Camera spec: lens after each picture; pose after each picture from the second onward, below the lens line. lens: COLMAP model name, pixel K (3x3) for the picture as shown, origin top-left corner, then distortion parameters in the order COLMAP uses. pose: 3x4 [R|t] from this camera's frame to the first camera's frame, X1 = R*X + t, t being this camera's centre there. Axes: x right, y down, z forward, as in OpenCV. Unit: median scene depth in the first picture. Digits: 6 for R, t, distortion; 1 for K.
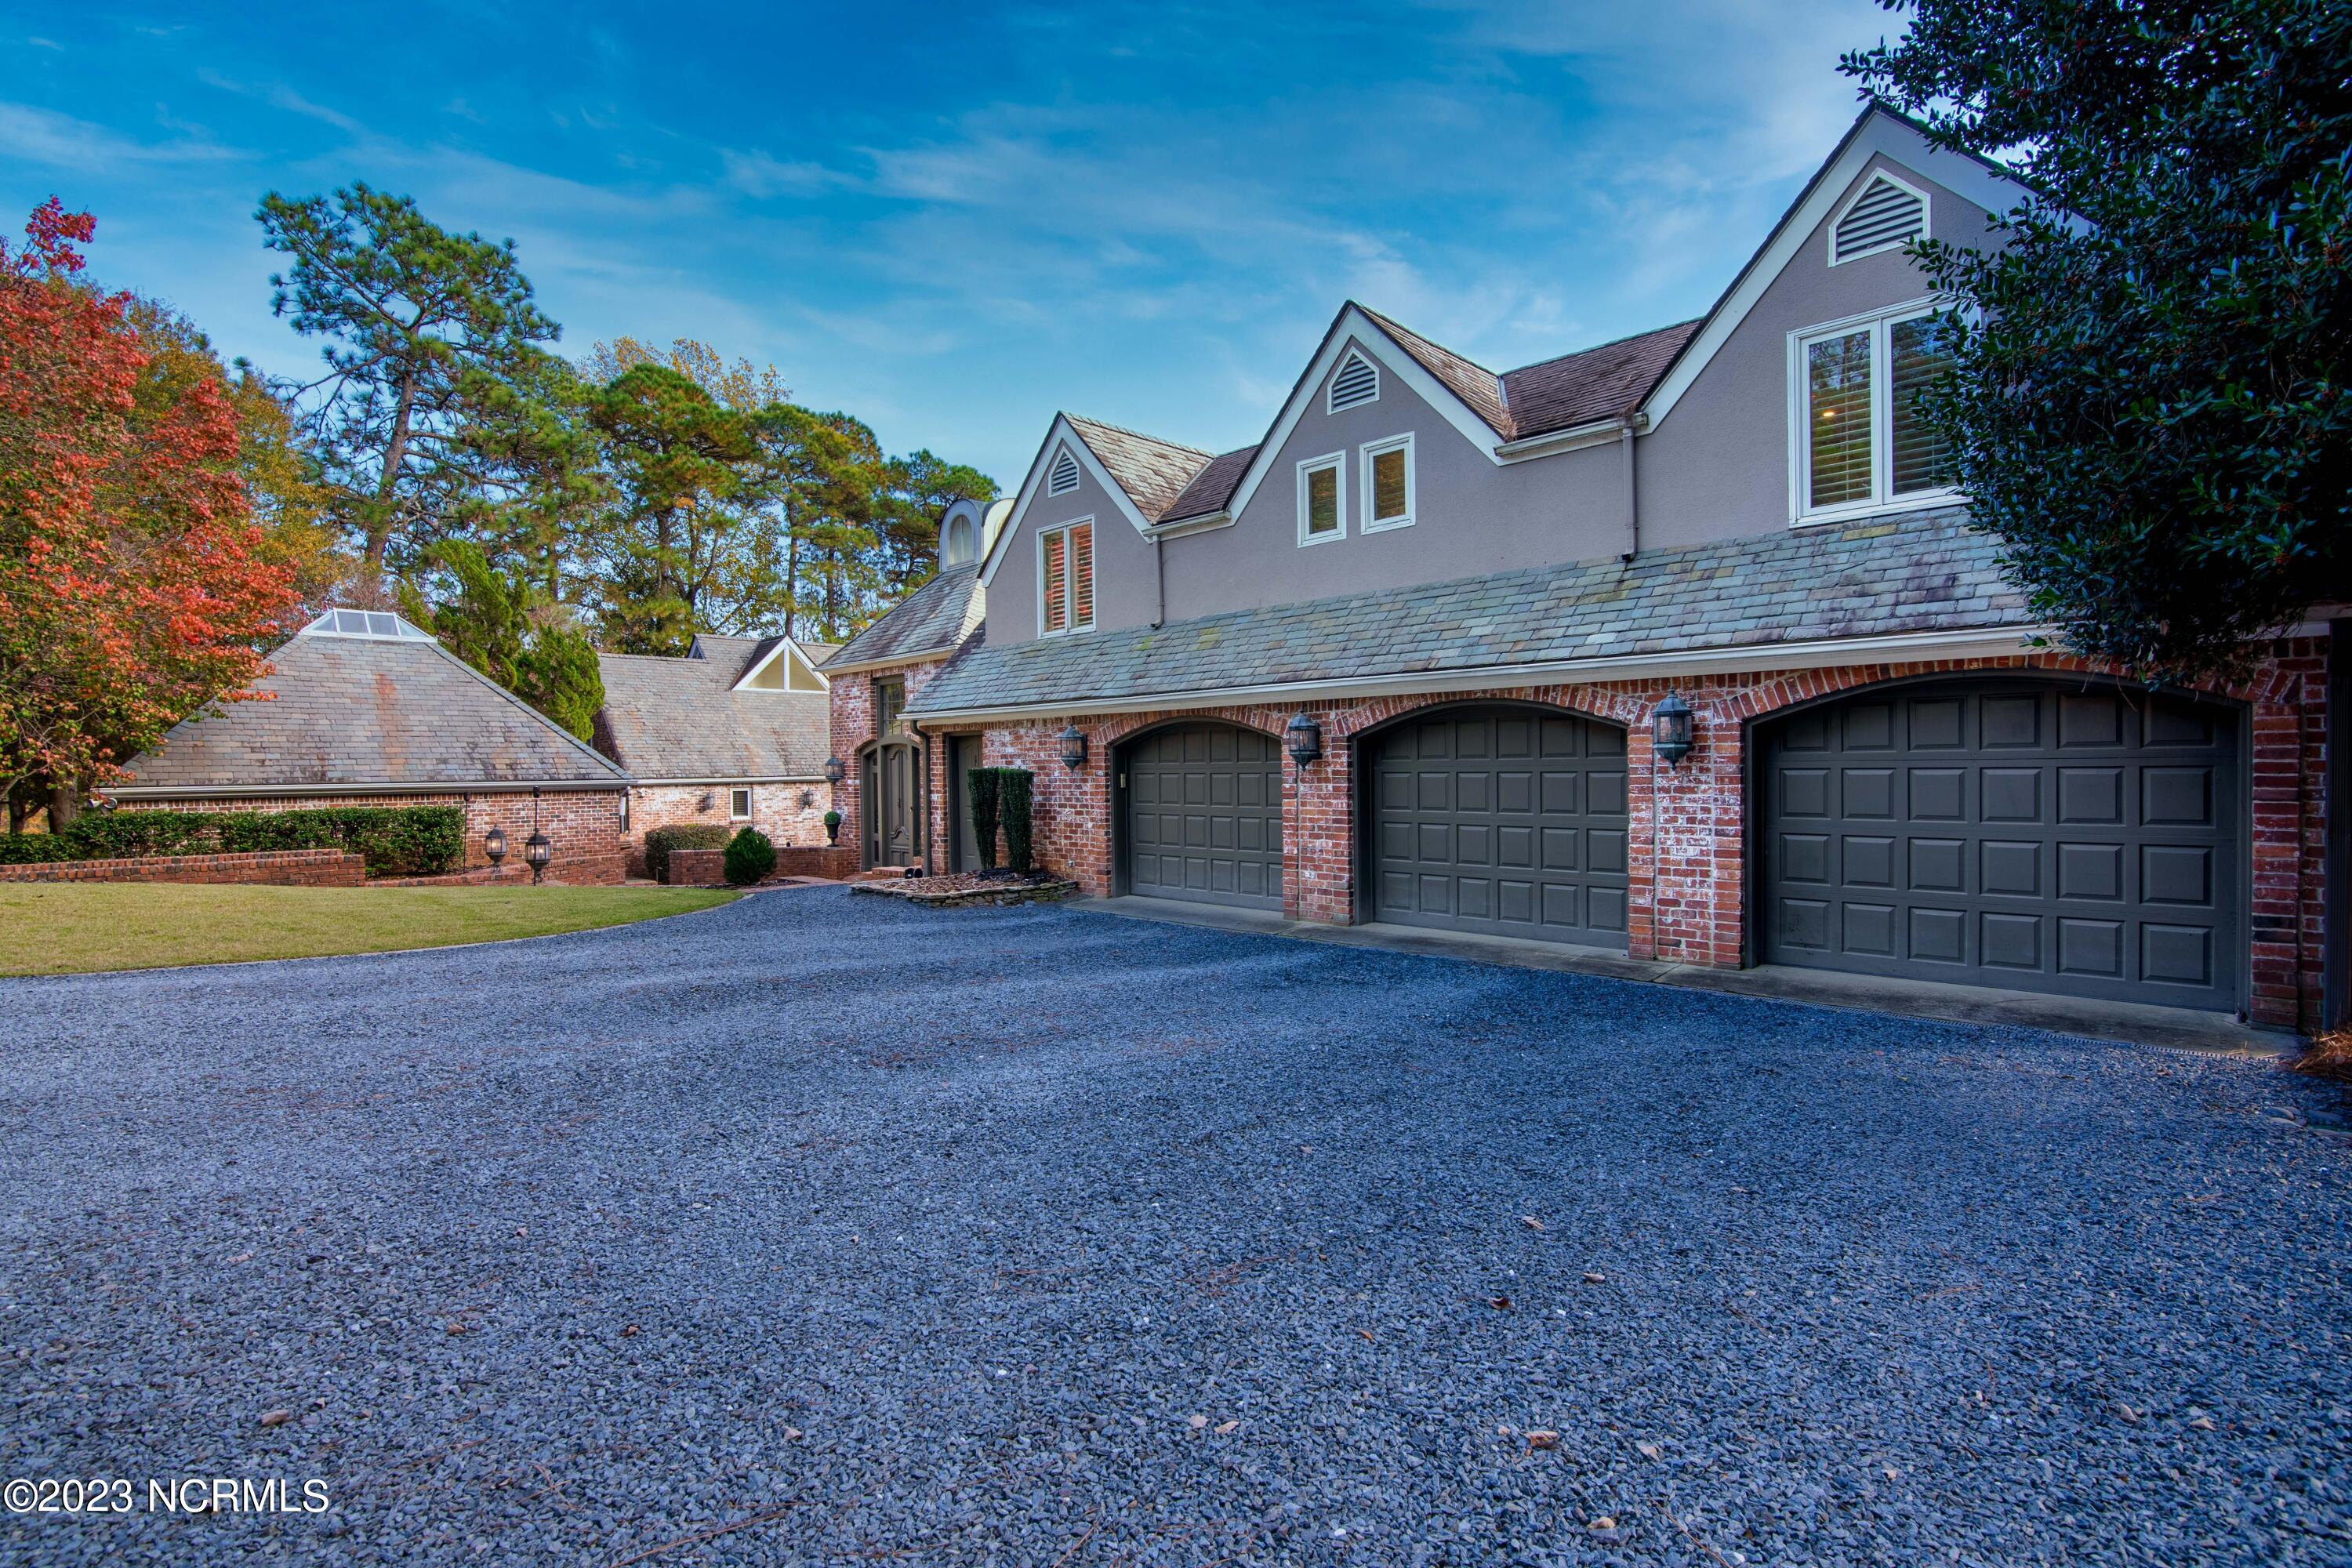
lens RADIAL K [[1098.4, 0, 1176.0], [0, 1098.4, 784.0], [0, 0, 1]] dist [-0.012268, 0.000102]
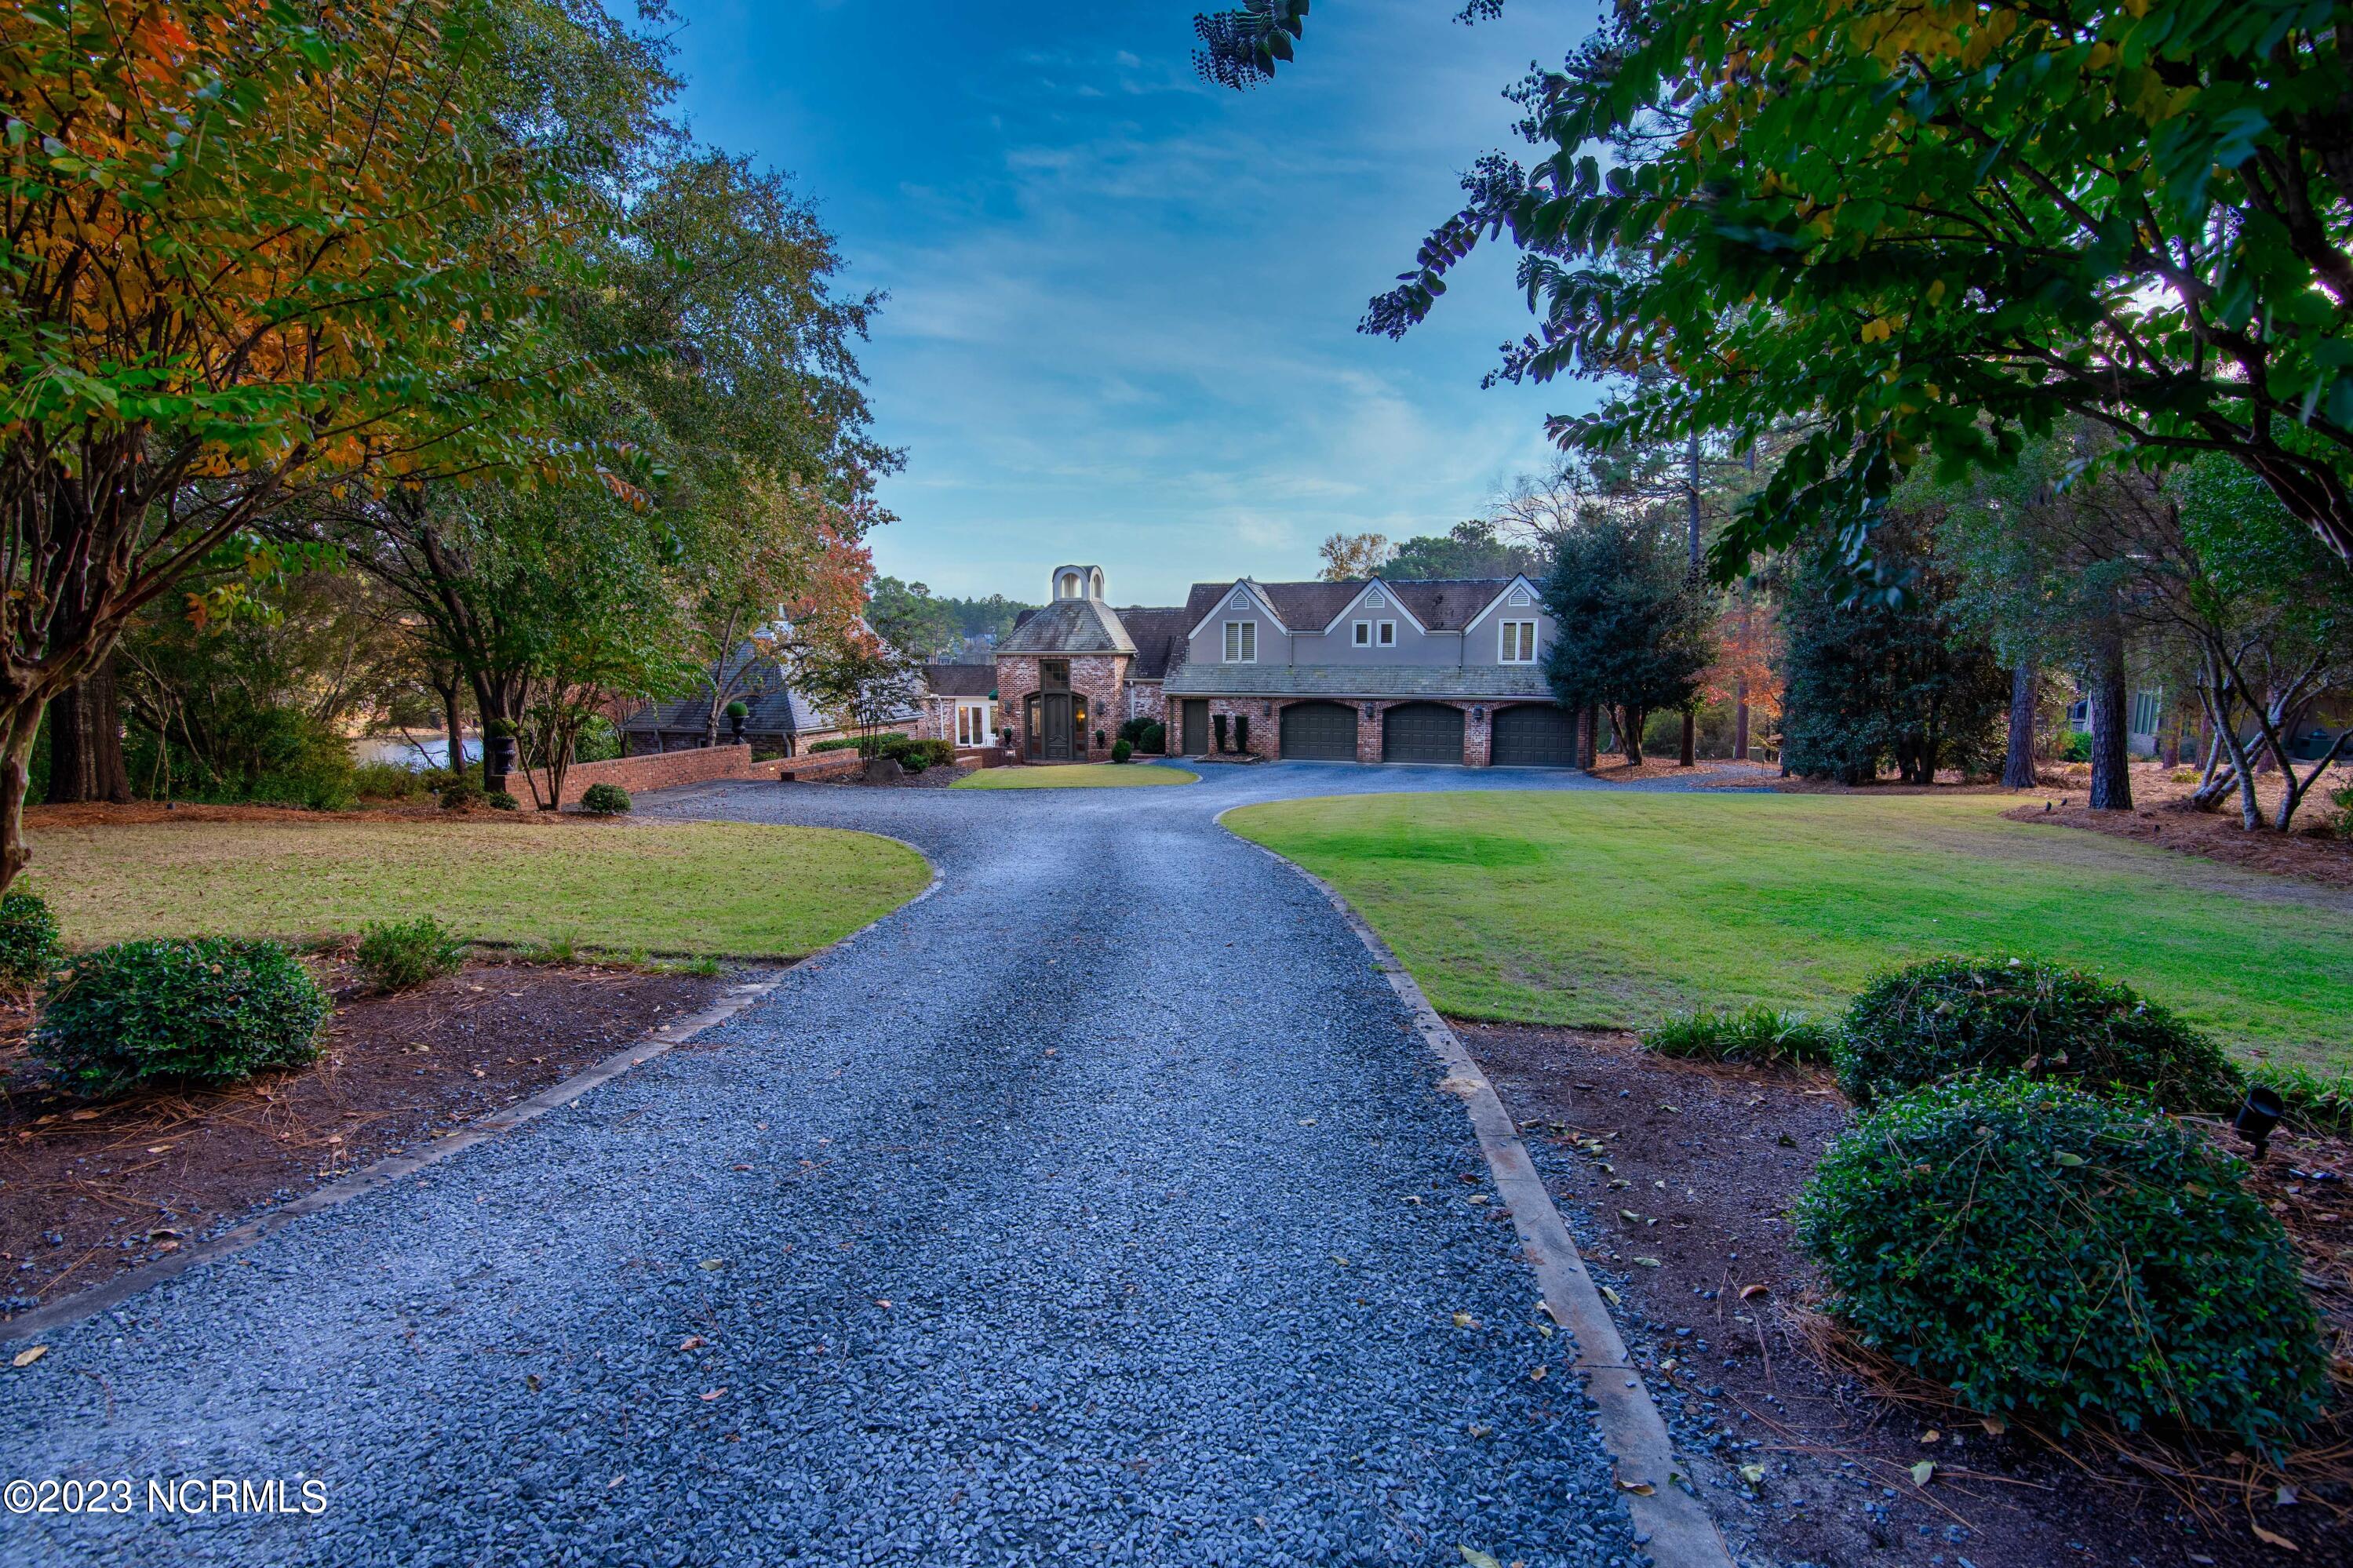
lens RADIAL K [[1168.4, 0, 1176.5], [0, 1168.4, 784.0], [0, 0, 1]] dist [-0.016882, -0.000212]
pose [[0.873969, -0.045055, 0.483889, -1.652532], [-0.004781, 0.994848, 0.101264, -0.134494], [-0.485959, -0.090815, 0.869251, -1.430164]]
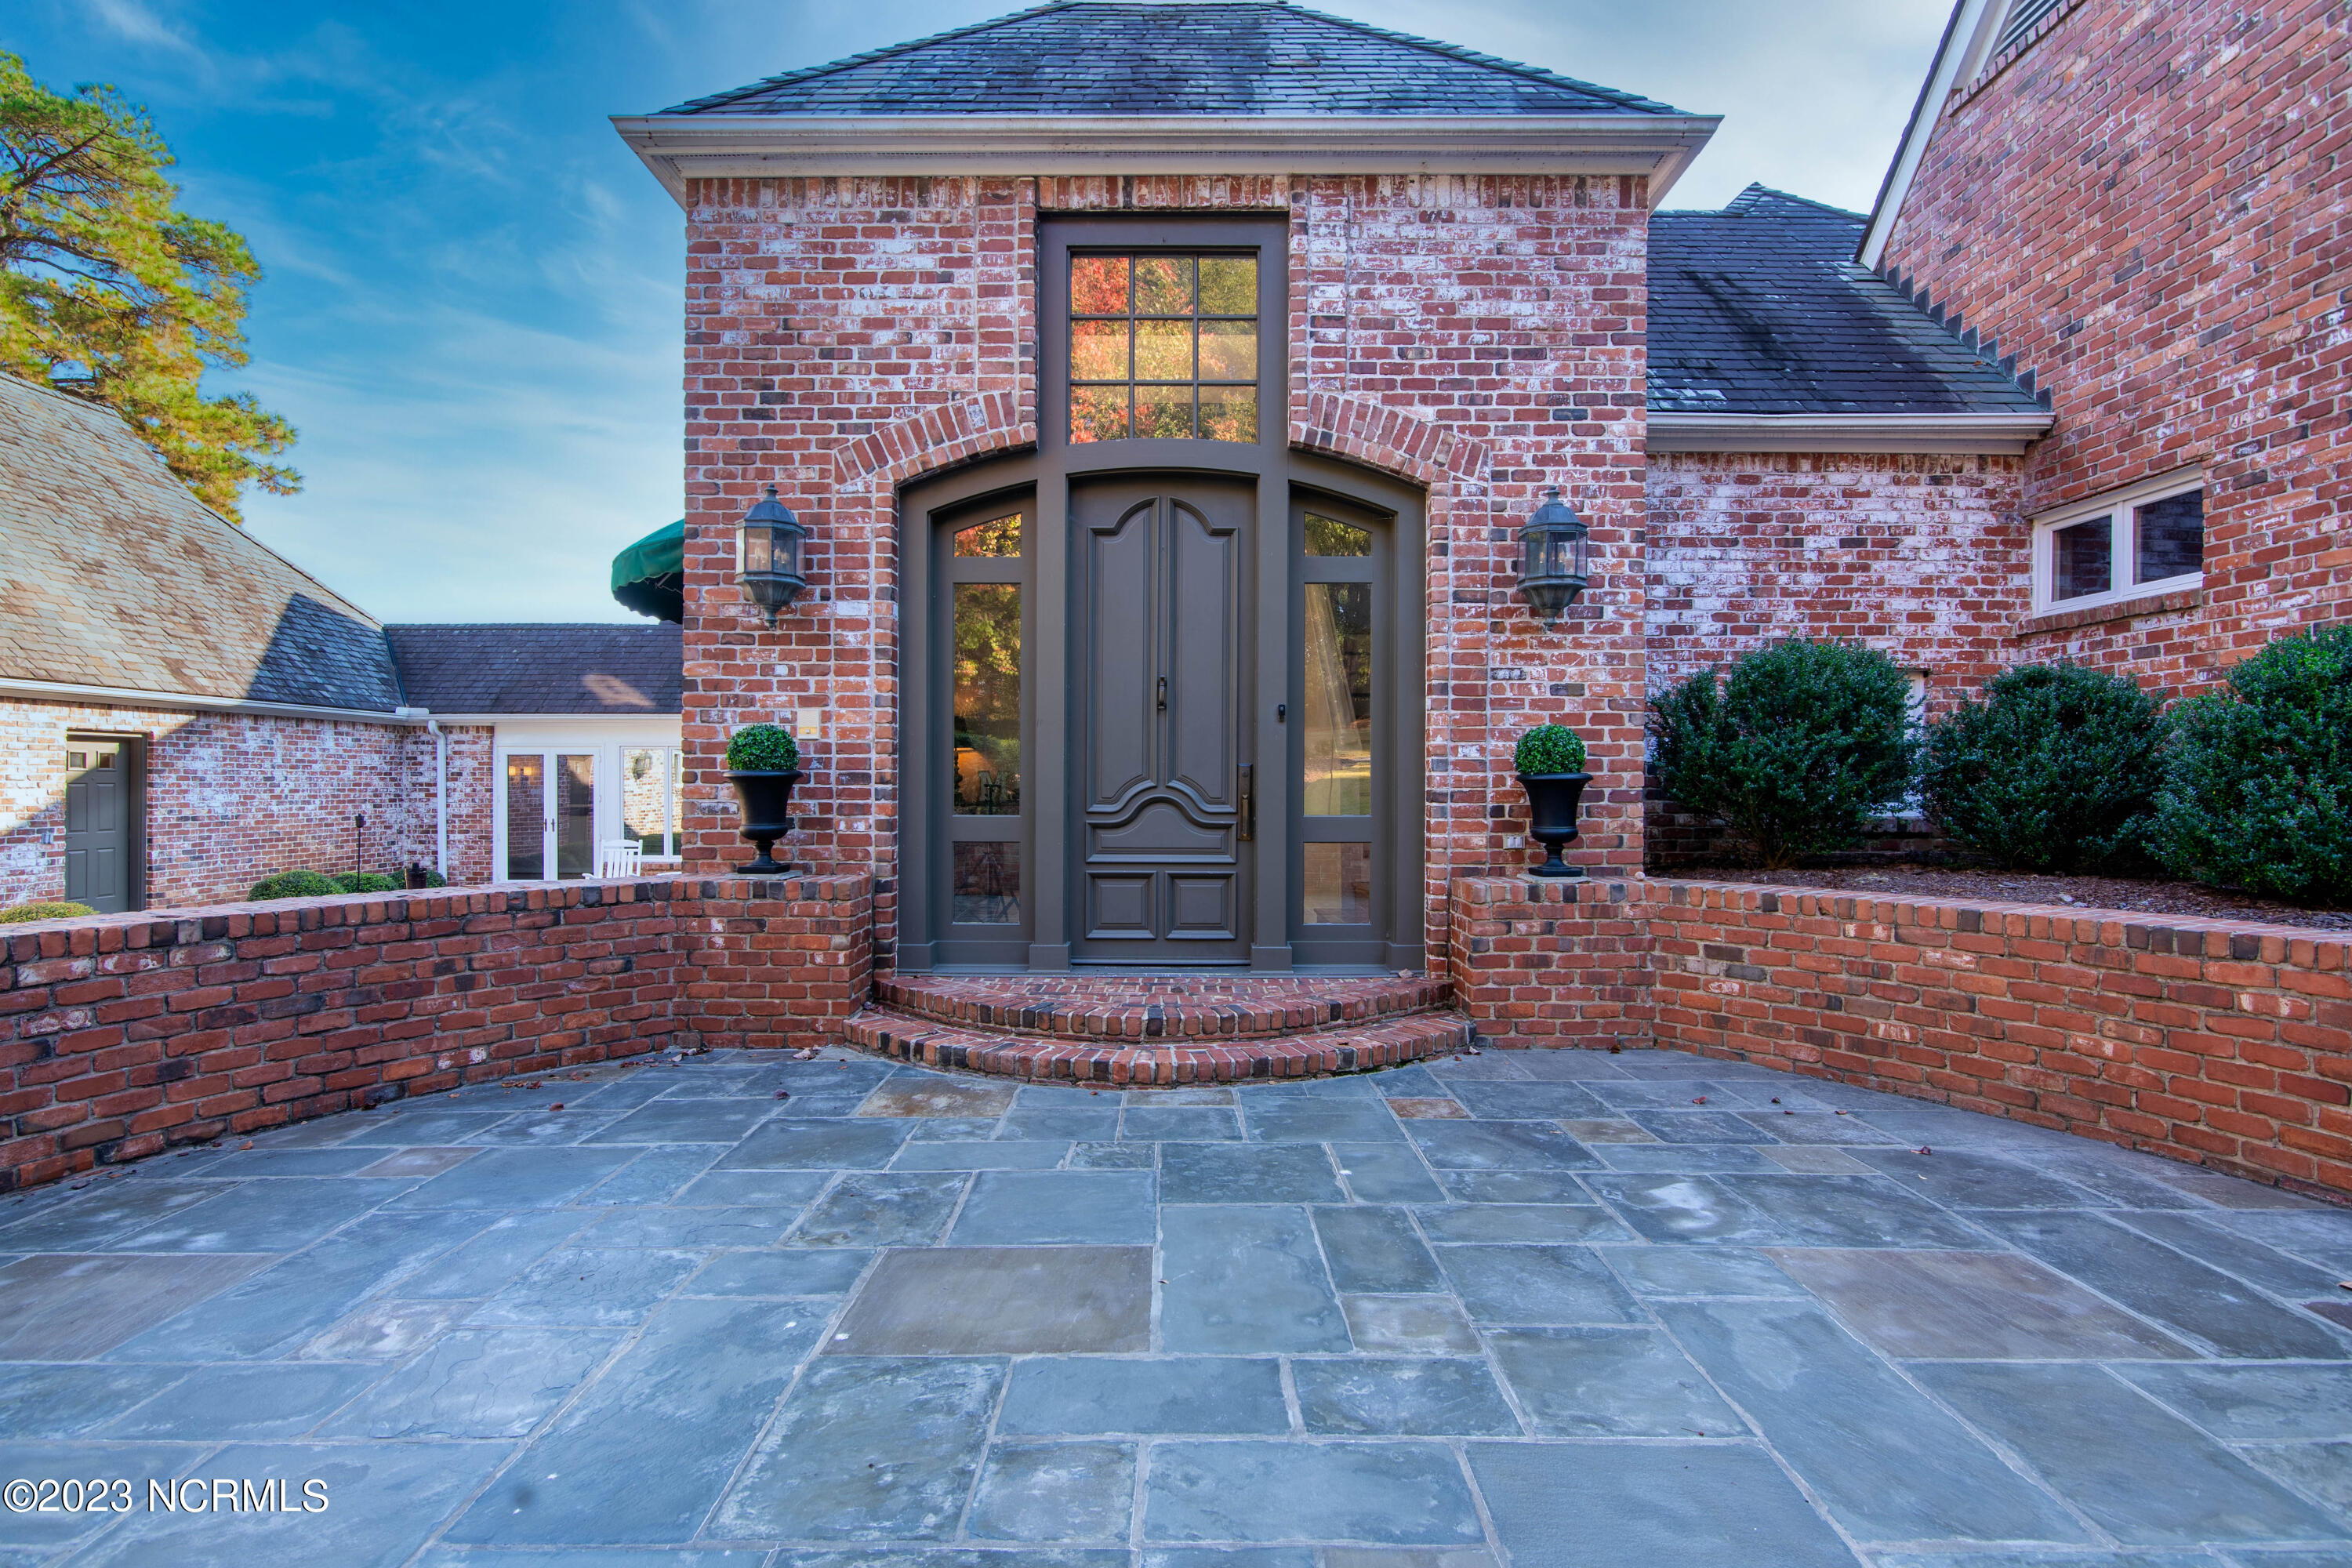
lens RADIAL K [[1168.1, 0, 1176.0], [0, 1168.1, 784.0], [0, 0, 1]] dist [-0.016882, -0.000212]
pose [[0.711291, 0.017134, 0.702689, -0.681786], [-0.000795, 0.999722, -0.023572, 0.068235], [-0.702897, 0.016208, 0.711107, 1.211974]]
